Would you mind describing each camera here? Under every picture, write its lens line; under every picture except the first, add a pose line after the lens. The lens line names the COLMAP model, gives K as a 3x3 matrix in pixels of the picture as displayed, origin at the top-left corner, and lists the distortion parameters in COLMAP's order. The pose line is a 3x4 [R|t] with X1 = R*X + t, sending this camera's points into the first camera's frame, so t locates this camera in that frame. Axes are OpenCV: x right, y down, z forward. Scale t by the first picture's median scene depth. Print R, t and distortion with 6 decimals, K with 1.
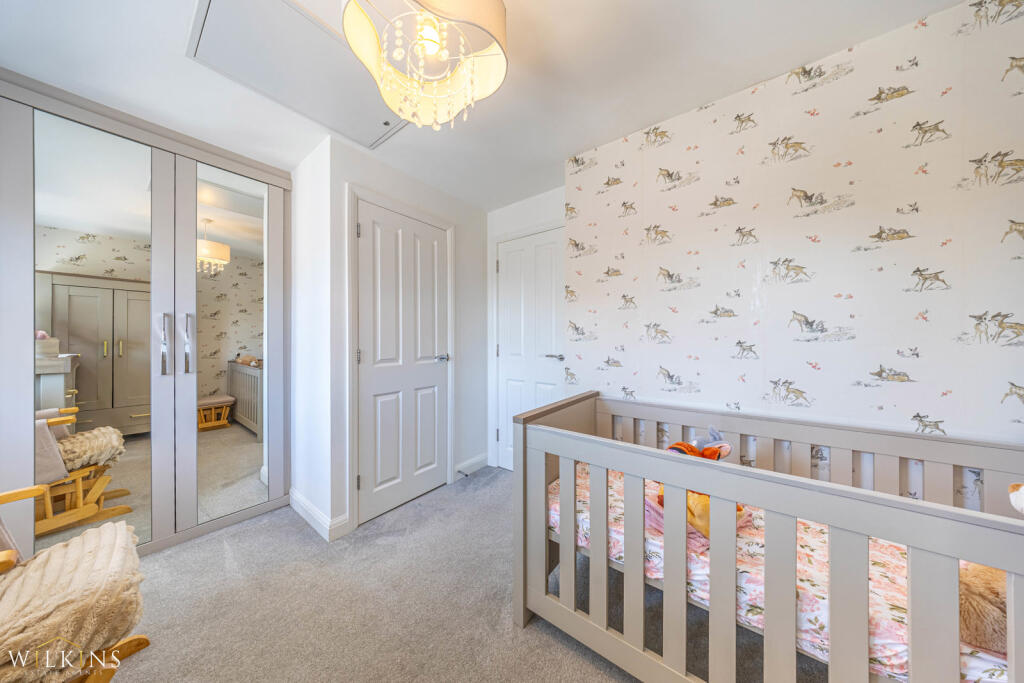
lens RADIAL K [[303.1, 0, 511.8], [0, 303.1, 337.5], [0, 0, 1]] dist [-0.005866, -0.000146]
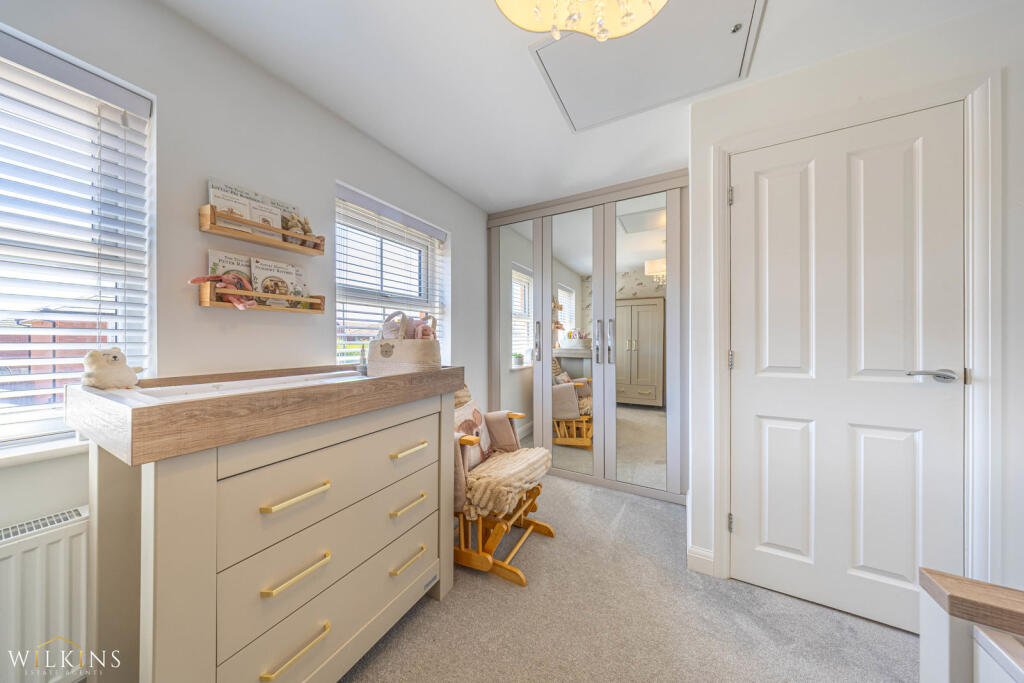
lens RADIAL K [[303.1, 0, 515.7], [0, 303.1, 339.2], [0, 0, 1]] dist [-0.005866, -0.000146]
pose [[0.153403, -0.000862, -0.988163, 0.171137], [0.005398, 0.999985, -0.000035, 0.008063], [0.988149, -0.005329, 0.153405, 0.342617]]
